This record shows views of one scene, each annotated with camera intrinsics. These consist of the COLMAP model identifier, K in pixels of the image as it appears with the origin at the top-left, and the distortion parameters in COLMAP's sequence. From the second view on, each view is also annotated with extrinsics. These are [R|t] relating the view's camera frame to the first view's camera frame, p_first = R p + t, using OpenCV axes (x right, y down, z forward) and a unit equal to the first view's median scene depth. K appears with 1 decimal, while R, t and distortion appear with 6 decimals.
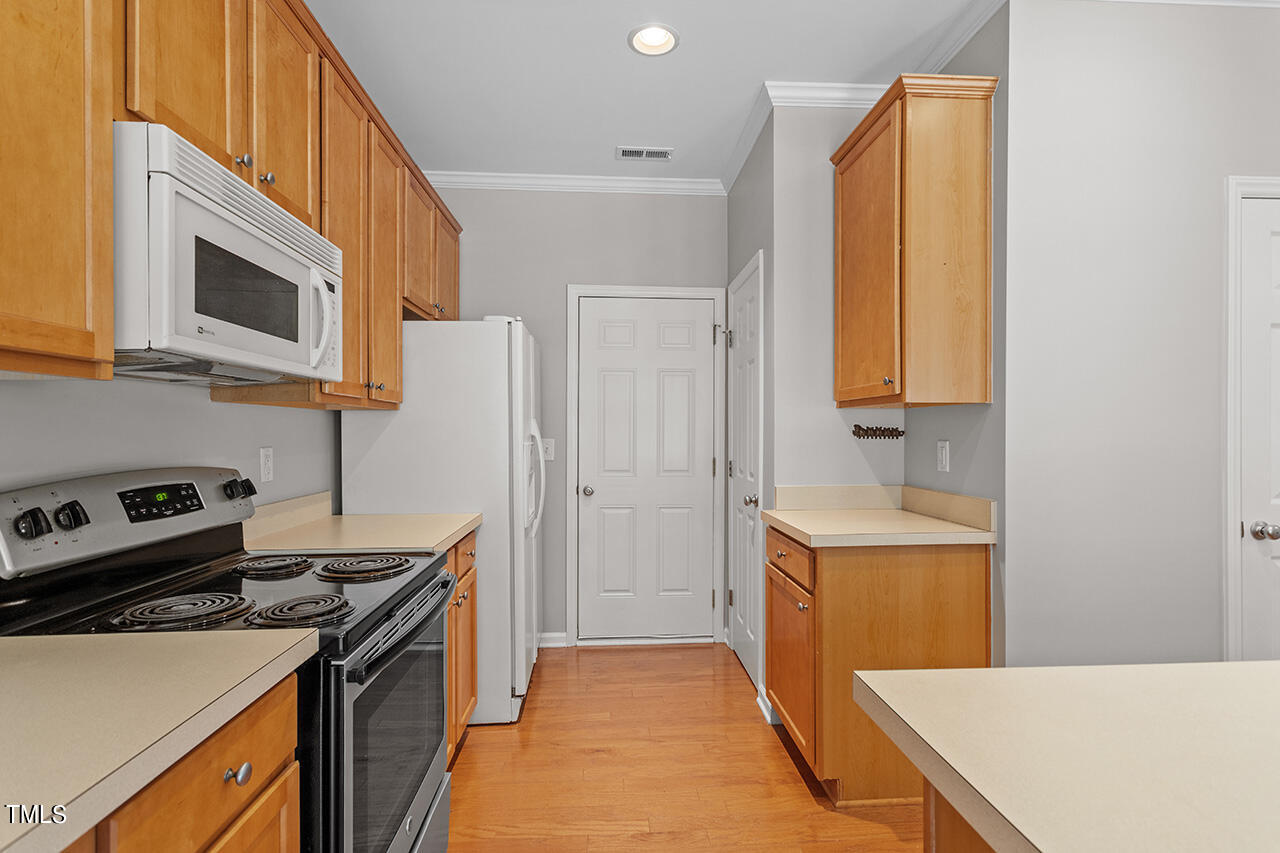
lens RADIAL K [[623.7, 0, 654.1], [0, 623.7, 429.6], [0, 0, 1]] dist [0.006059, -0.000920]
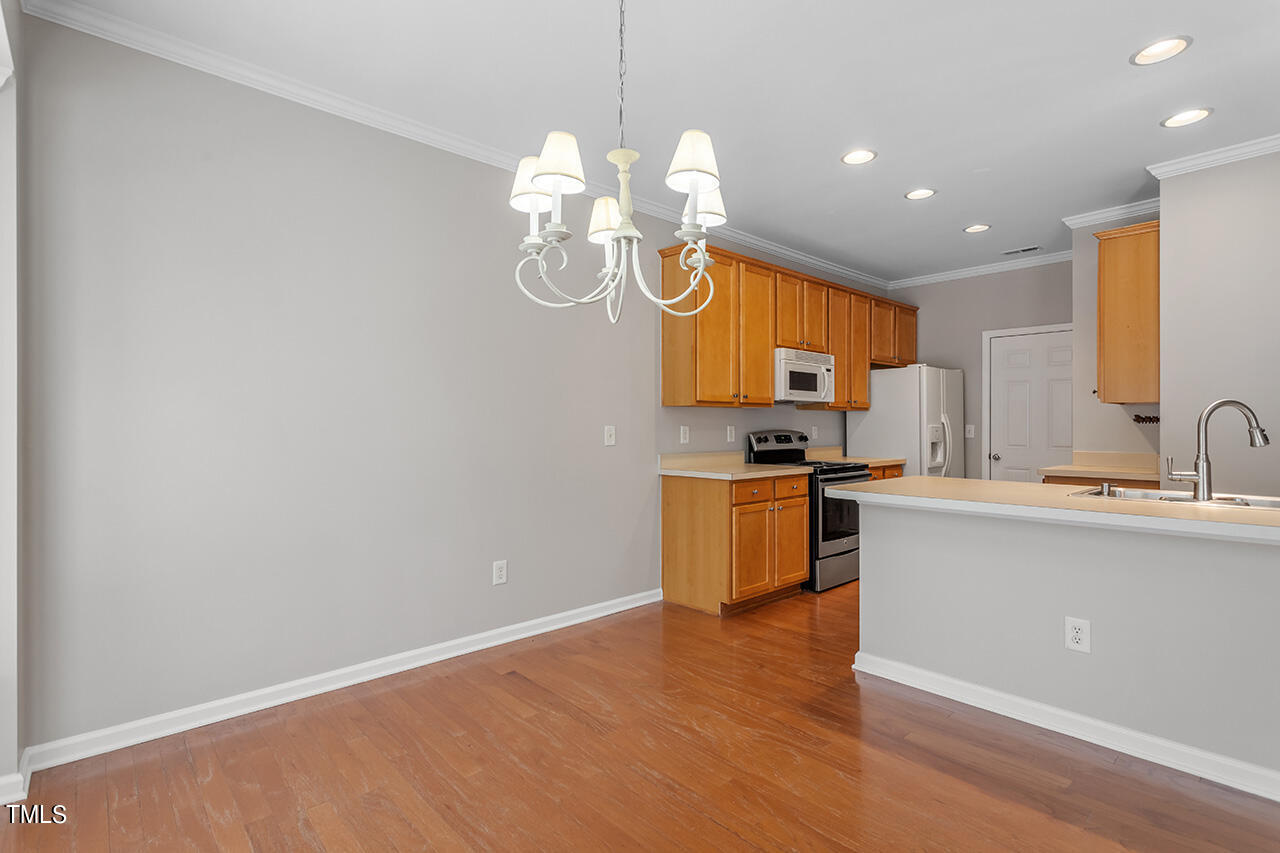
lens RADIAL K [[623.7, 0, 632.1], [0, 623.7, 421.7], [0, 0, 1]] dist [0.006059, -0.000920]
pose [[0.614951, -0.002778, -0.788561, 1.295325], [0.000956, 0.999996, -0.002777, 0.021583], [0.788565, 0.000954, 0.614951, -1.623016]]
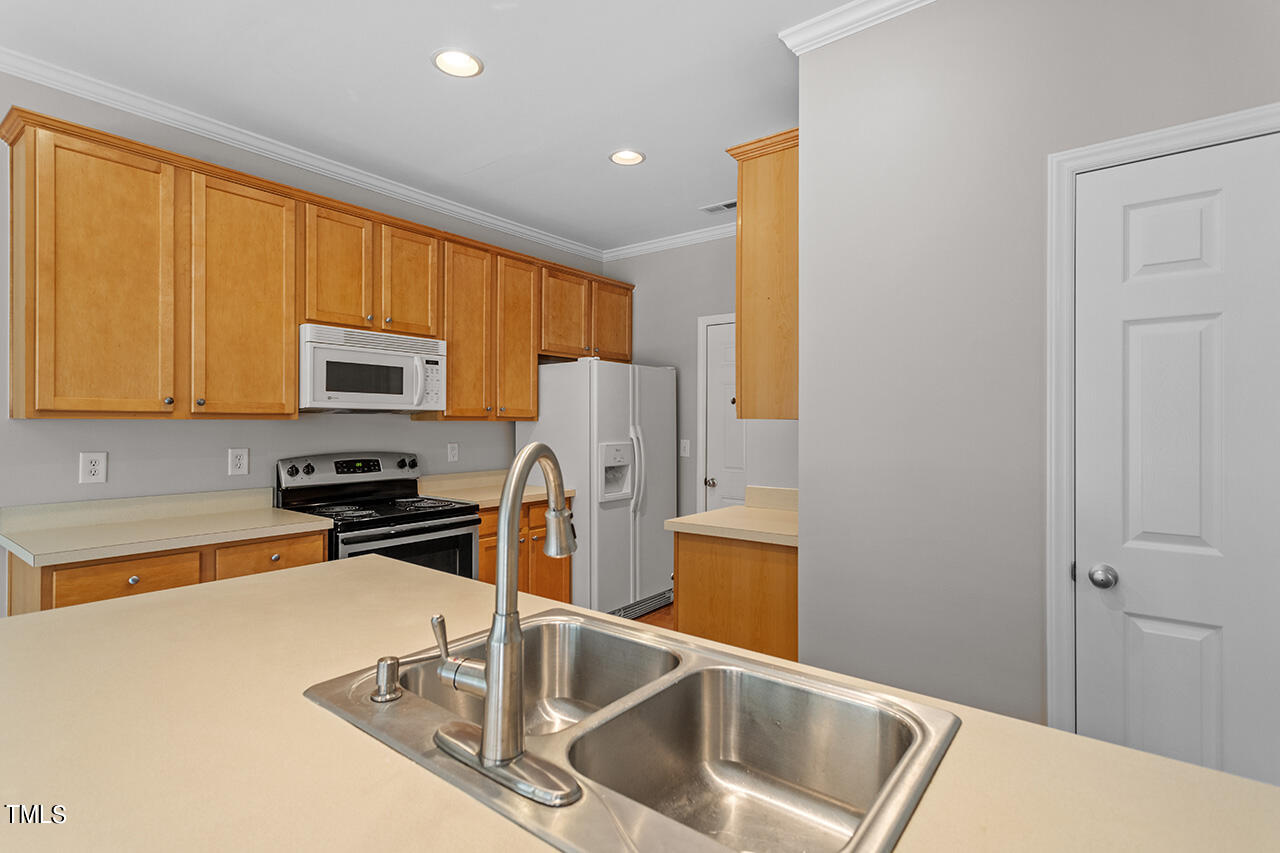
lens RADIAL K [[623.7, 0, 640.4], [0, 623.7, 417.3], [0, 0, 1]] dist [0.006059, -0.000920]
pose [[0.738858, -0.002232, -0.673857, 1.353744], [-0.003018, 0.999974, -0.006621, -0.048538], [0.673854, 0.006925, 0.738832, -0.007154]]
